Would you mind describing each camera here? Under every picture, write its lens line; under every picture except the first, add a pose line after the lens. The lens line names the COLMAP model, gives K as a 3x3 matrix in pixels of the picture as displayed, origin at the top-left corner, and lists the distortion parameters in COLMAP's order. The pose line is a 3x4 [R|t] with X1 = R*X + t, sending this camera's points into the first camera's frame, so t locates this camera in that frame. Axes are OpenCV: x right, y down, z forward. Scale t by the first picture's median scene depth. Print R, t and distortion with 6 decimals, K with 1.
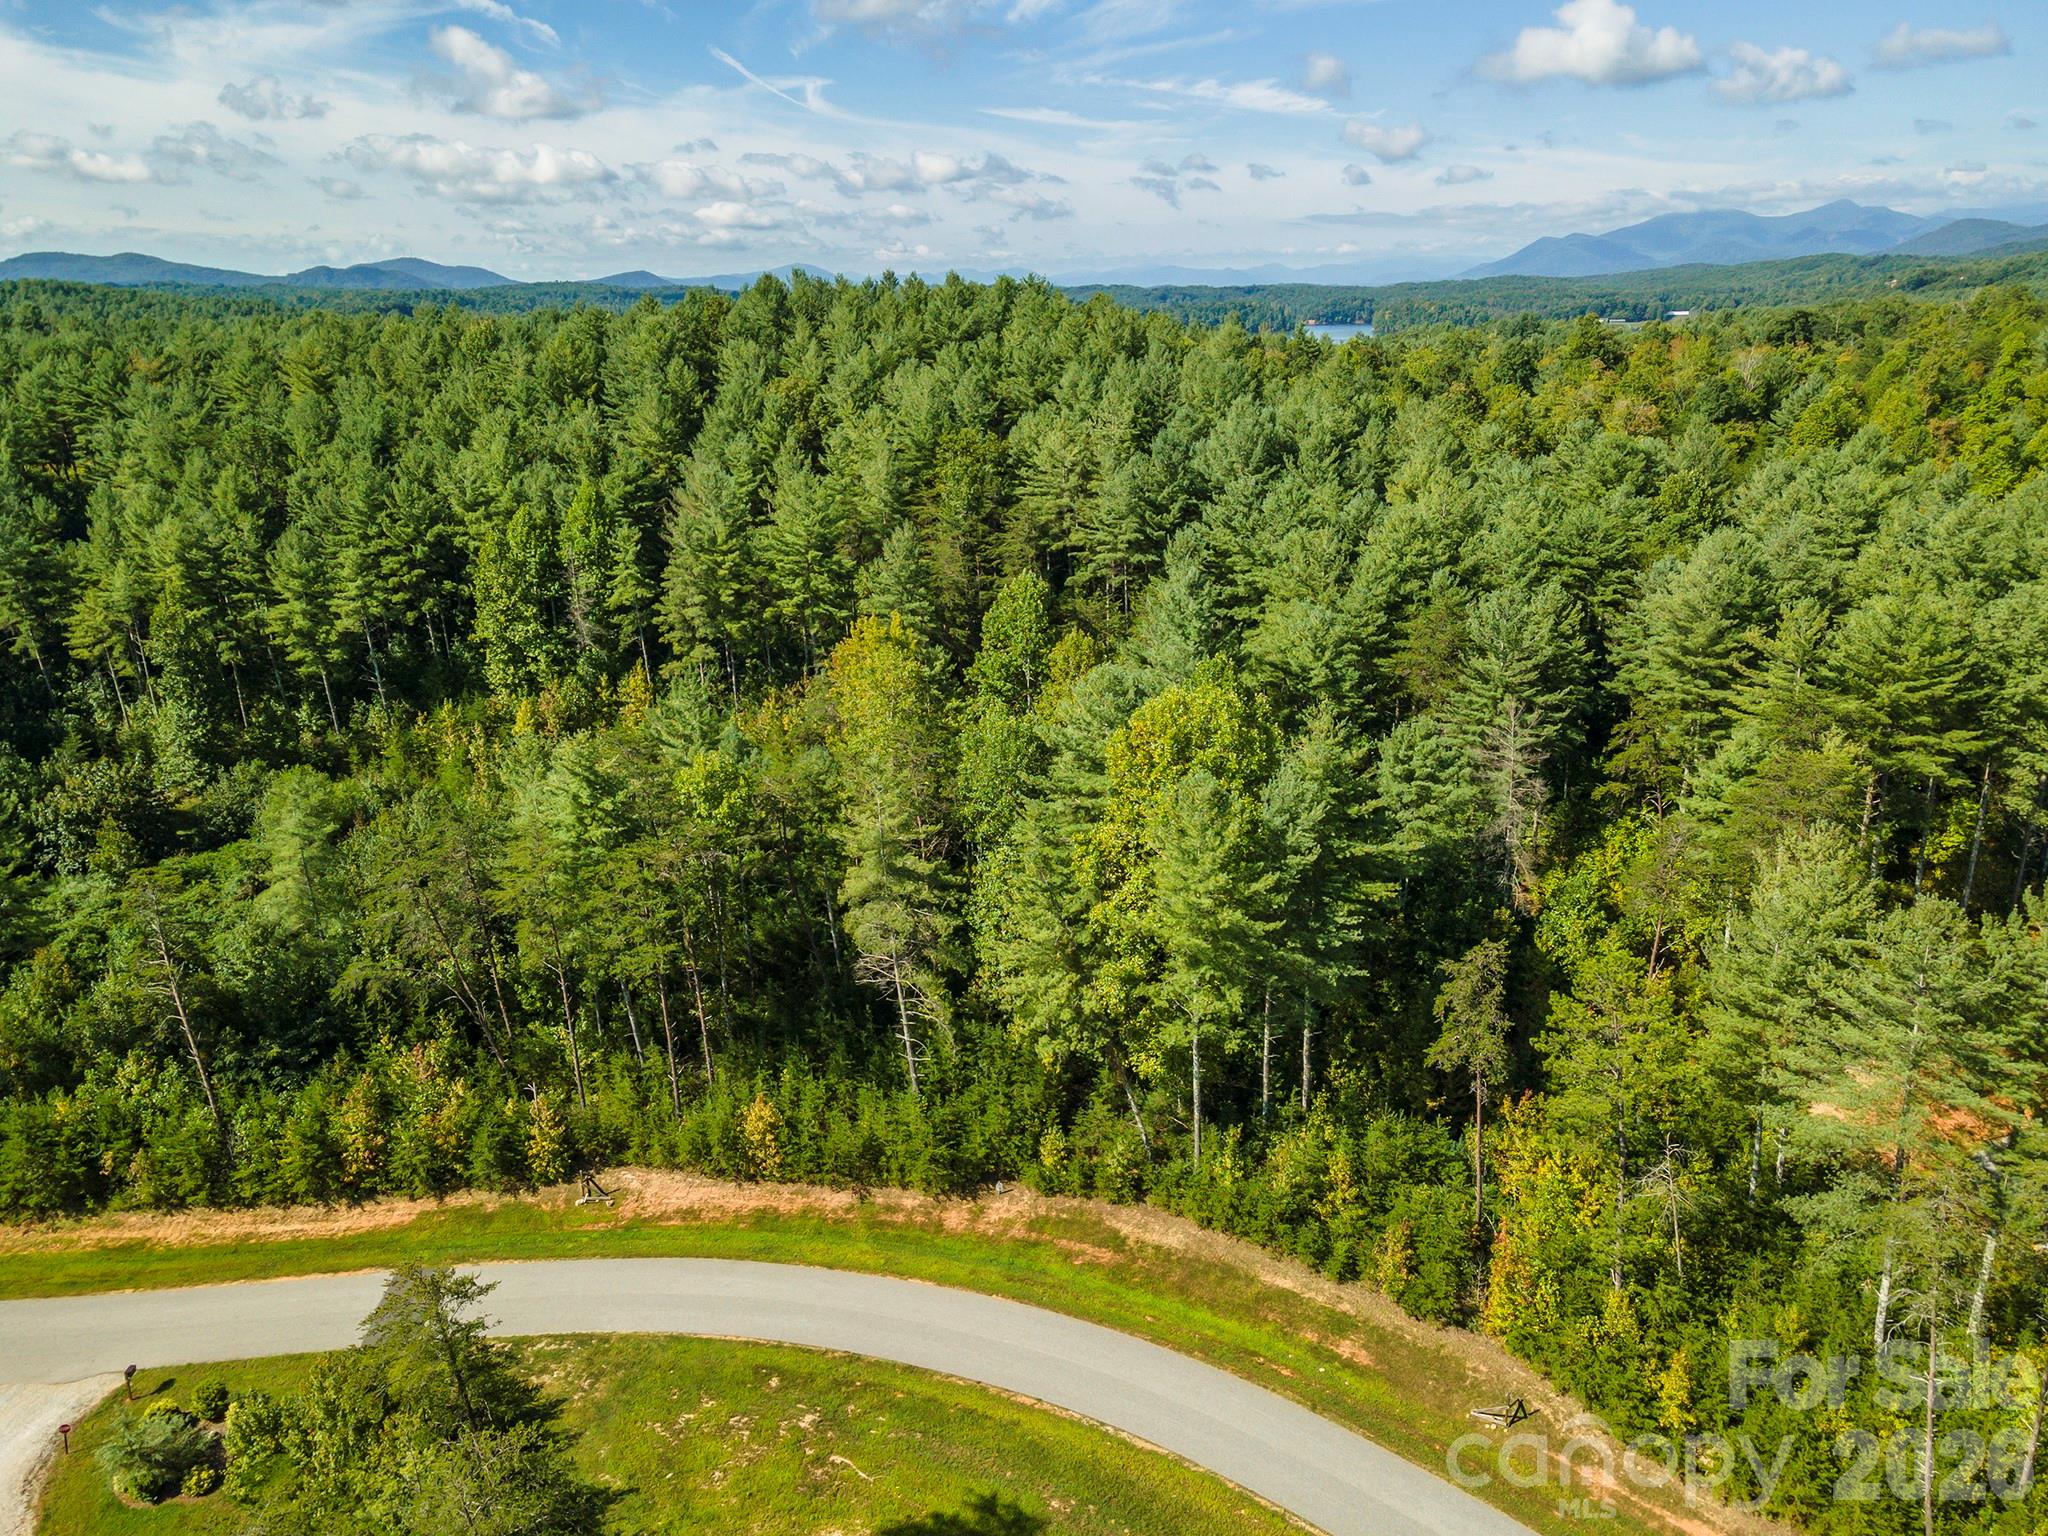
lens RADIAL K [[1486.1, 0, 1016.1], [0, 1486.1, 767.9], [0, 0, 1]] dist [0.037594, 0.029944]
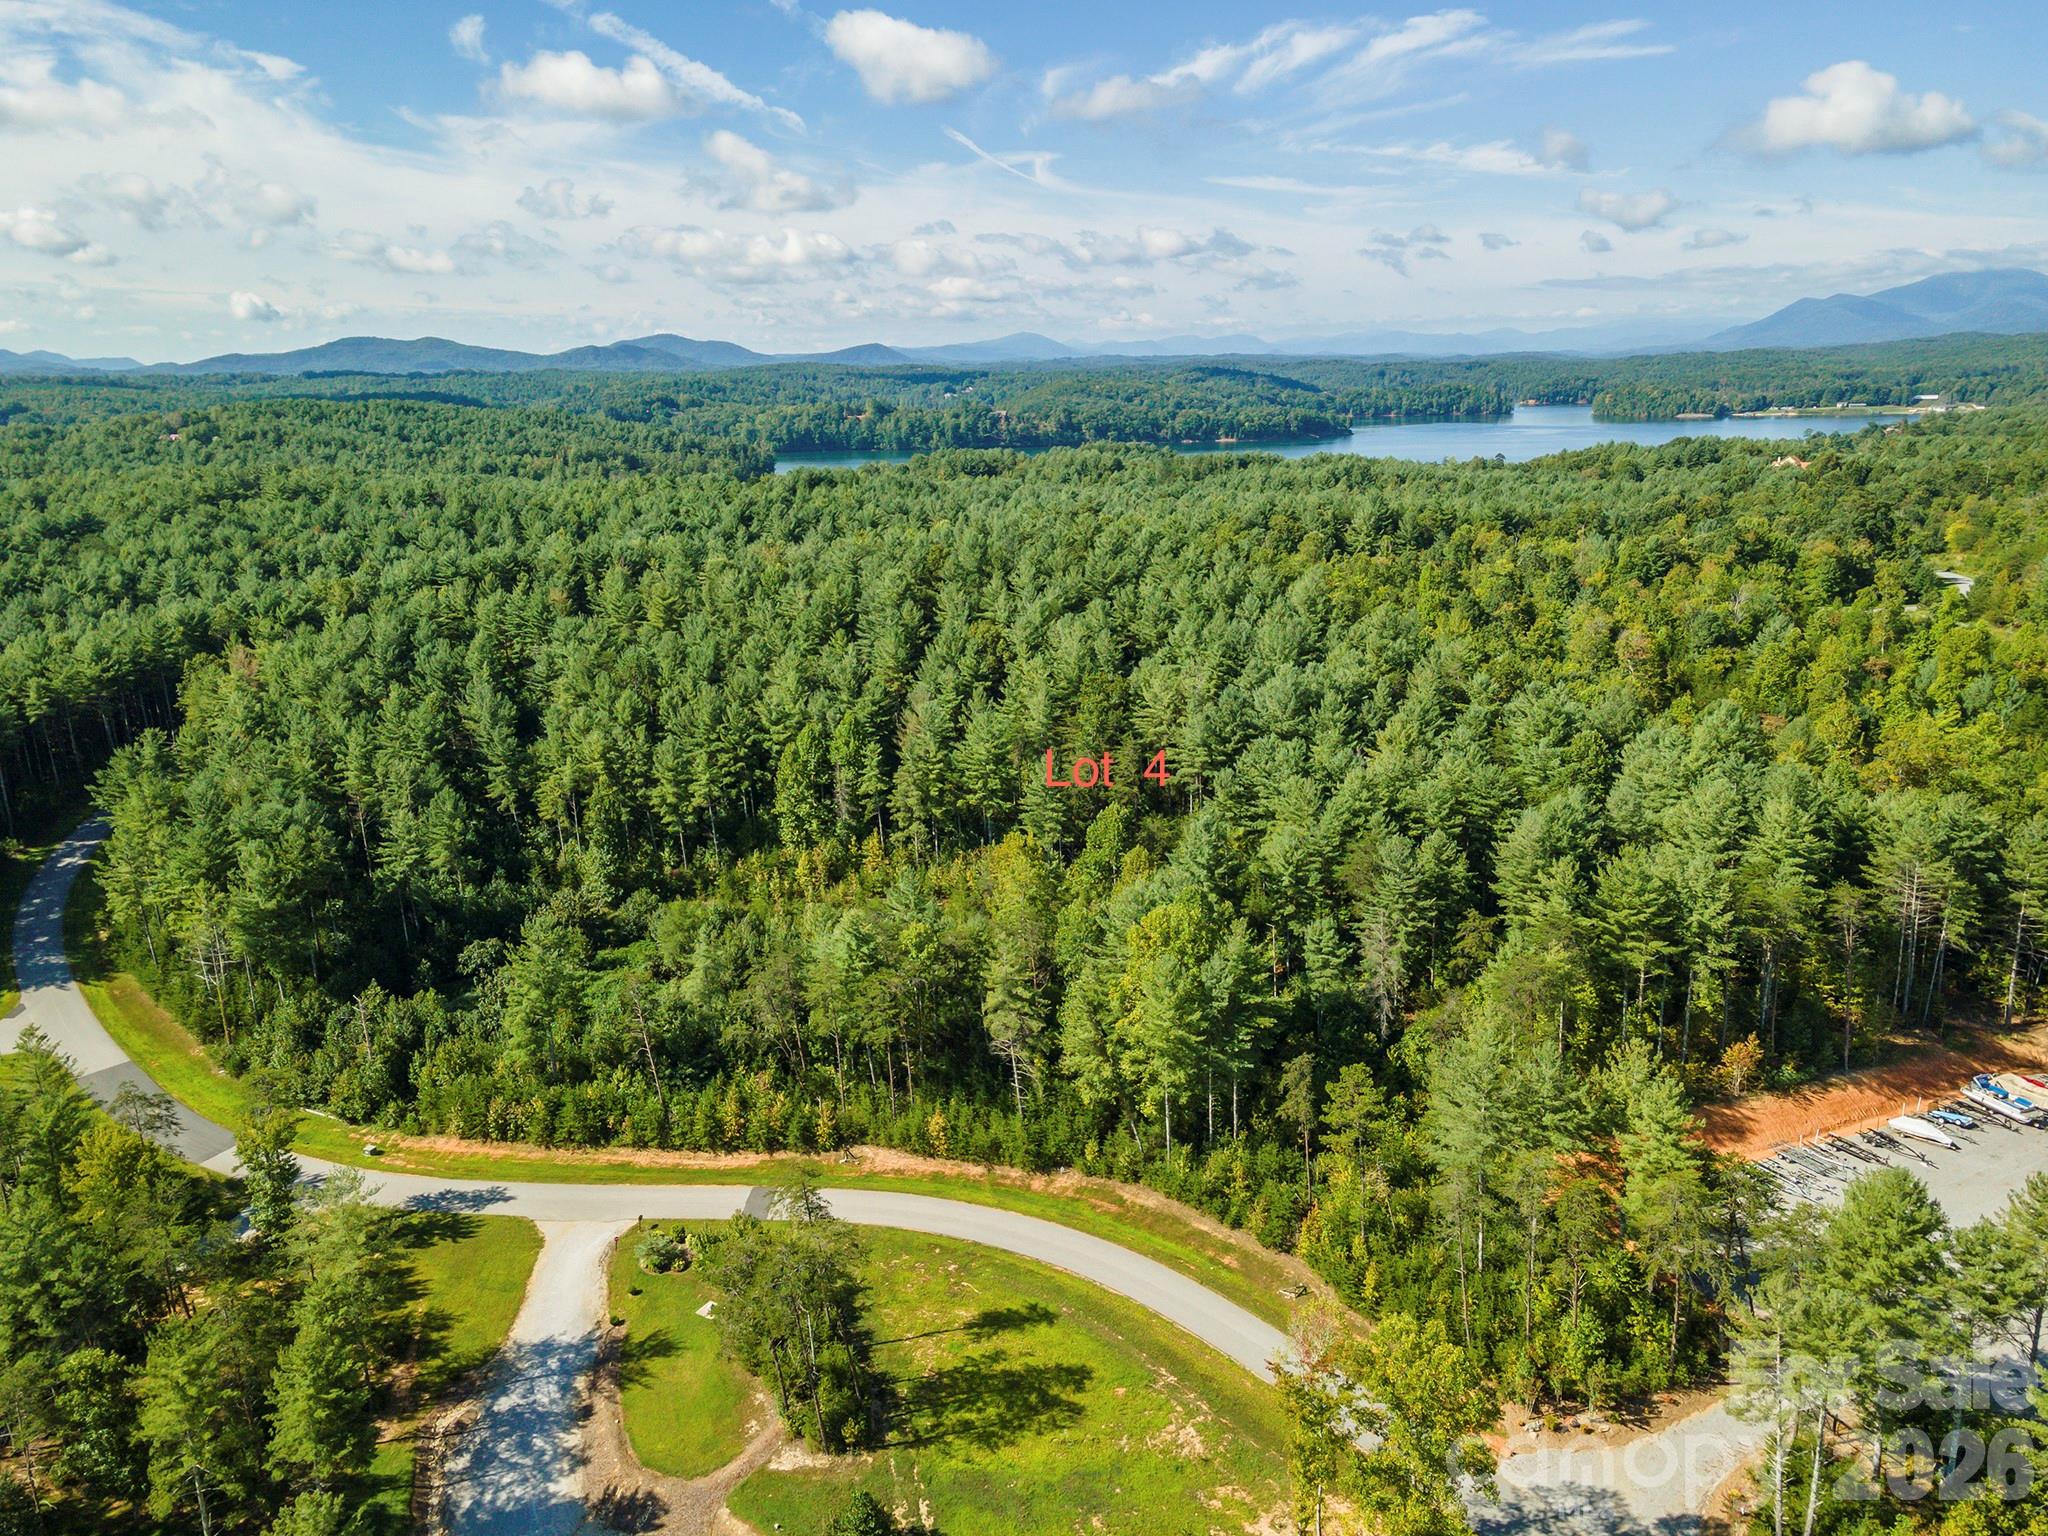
lens RADIAL K [[1486.1, 0, 1014.0], [0, 1486.1, 770.1], [0, 0, 1]] dist [0.037594, 0.029944]
pose [[0.989518, 0.035109, -0.140074, 0.144666], [-0.040473, 0.998545, -0.035629, -0.123457], [0.138619, 0.040925, 0.989500, -0.726710]]
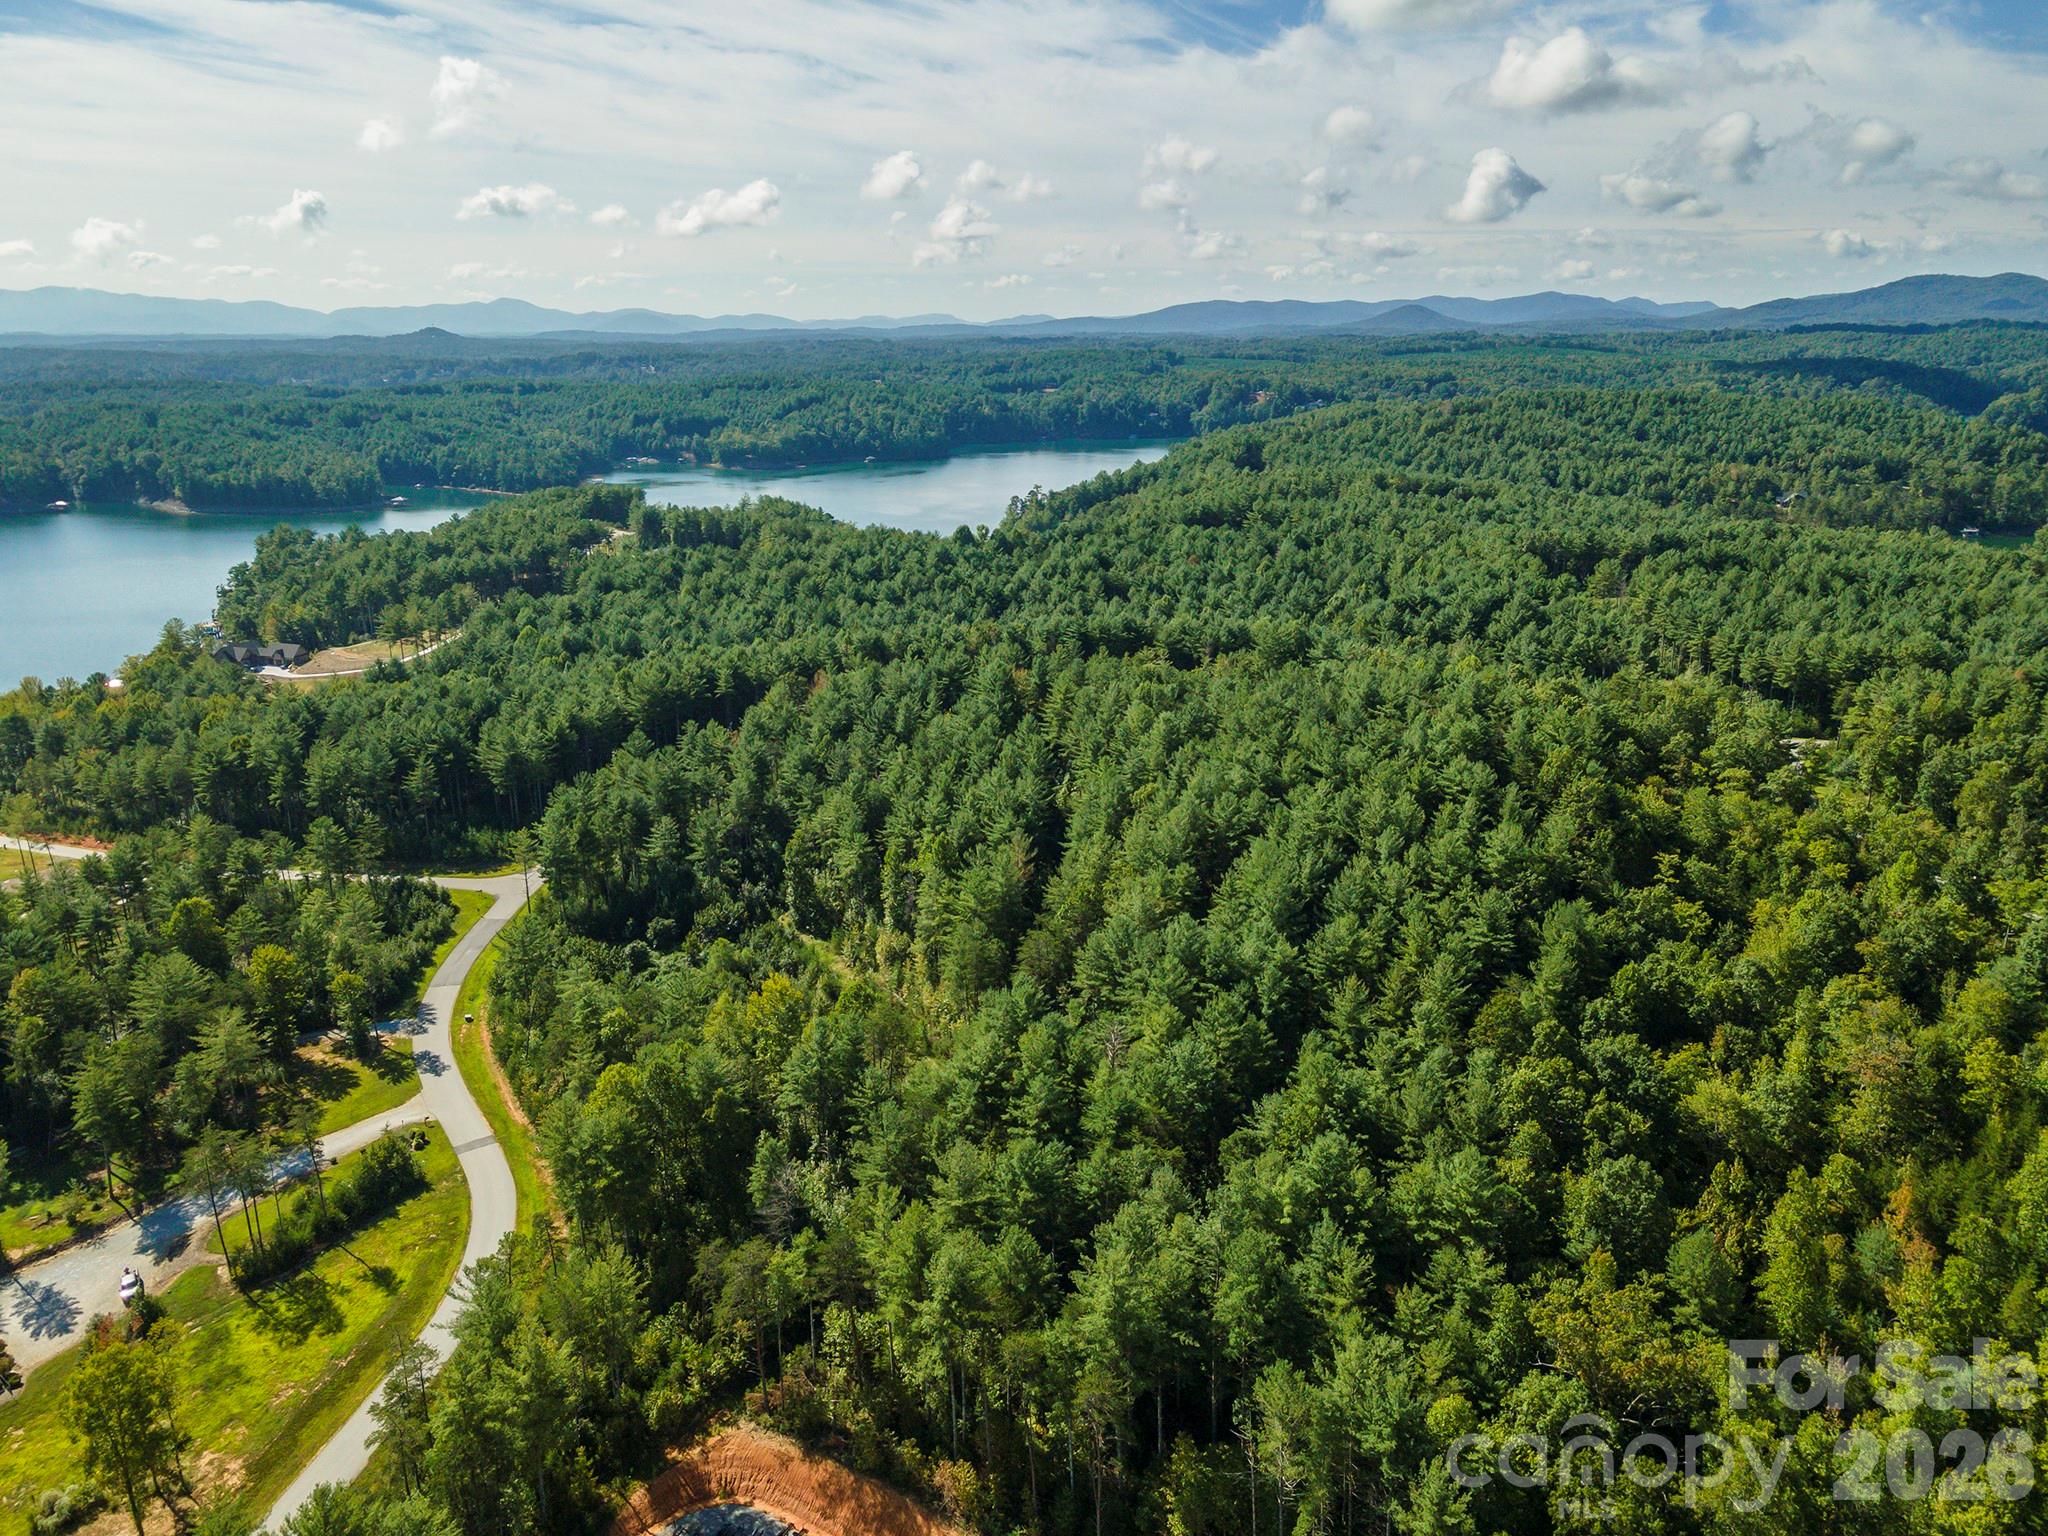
lens RADIAL K [[1486.1, 0, 1012.1], [0, 1486.1, 776.9], [0, 0, 1]] dist [0.037594, 0.029944]
pose [[0.469318, 0.267090, -0.841667, 1.829484], [-0.265387, 0.951756, 0.154043, -0.819243], [0.842206, 0.151072, 0.517559, 0.202106]]
